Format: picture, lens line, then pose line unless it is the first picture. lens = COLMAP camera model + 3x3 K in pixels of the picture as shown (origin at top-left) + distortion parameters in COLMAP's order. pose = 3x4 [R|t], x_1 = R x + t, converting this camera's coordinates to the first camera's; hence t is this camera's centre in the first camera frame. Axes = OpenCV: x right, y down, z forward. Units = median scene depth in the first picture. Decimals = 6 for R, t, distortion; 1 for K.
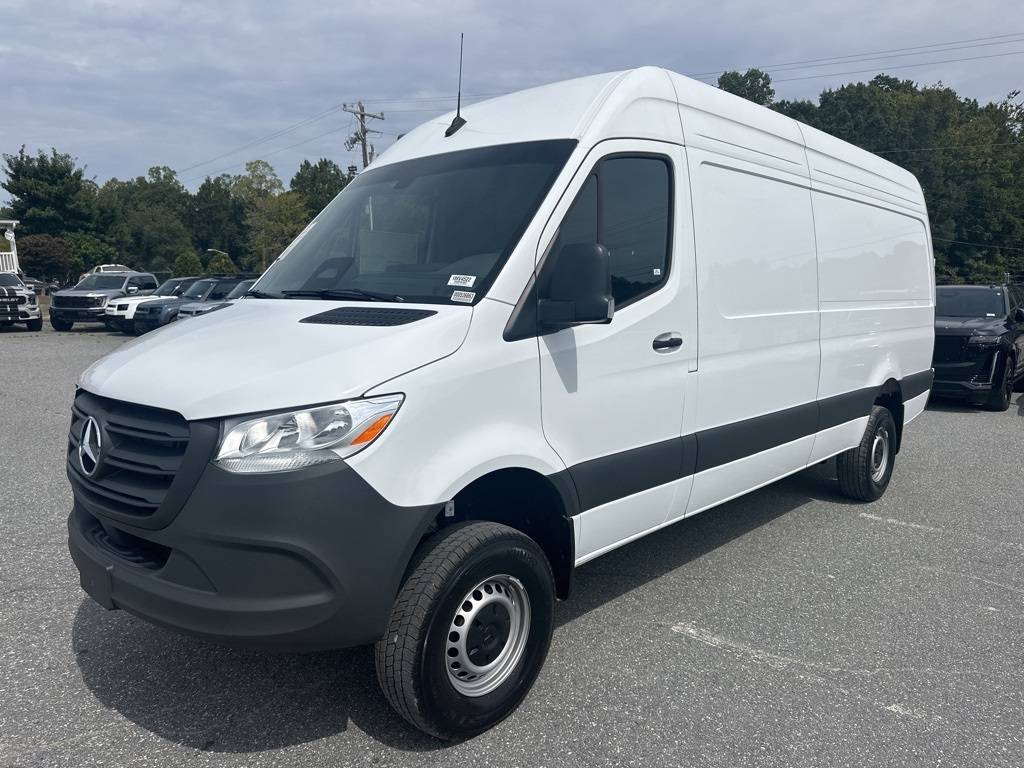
lens RADIAL K [[855.7, 0, 523.7], [0, 855.7, 384.4], [0, 0, 1]] dist [-0.002167, -0.081596]
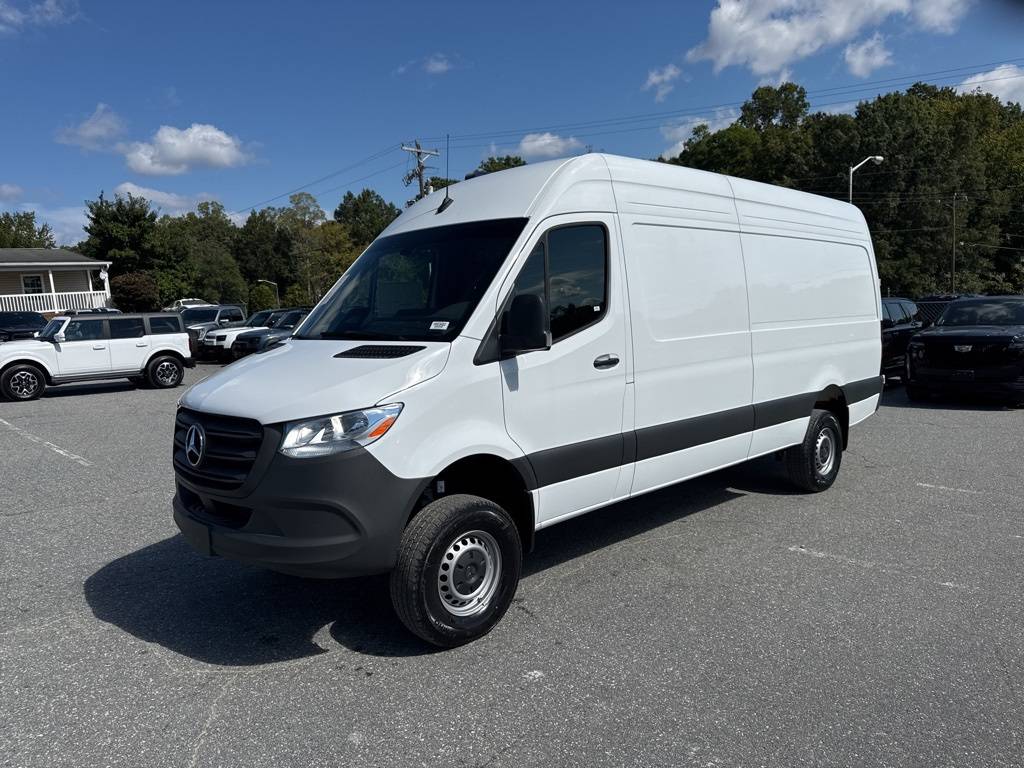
lens RADIAL K [[850.9, 0, 512.0], [0, 850.9, 384.0], [0, 0, 1]] dist [0.004597, -0.003503]
pose [[0.997616, -0.027558, -0.063266, 0.103570], [0.026227, 0.999419, -0.021783, 0.010555], [0.063830, 0.020071, 0.997759, -0.334678]]
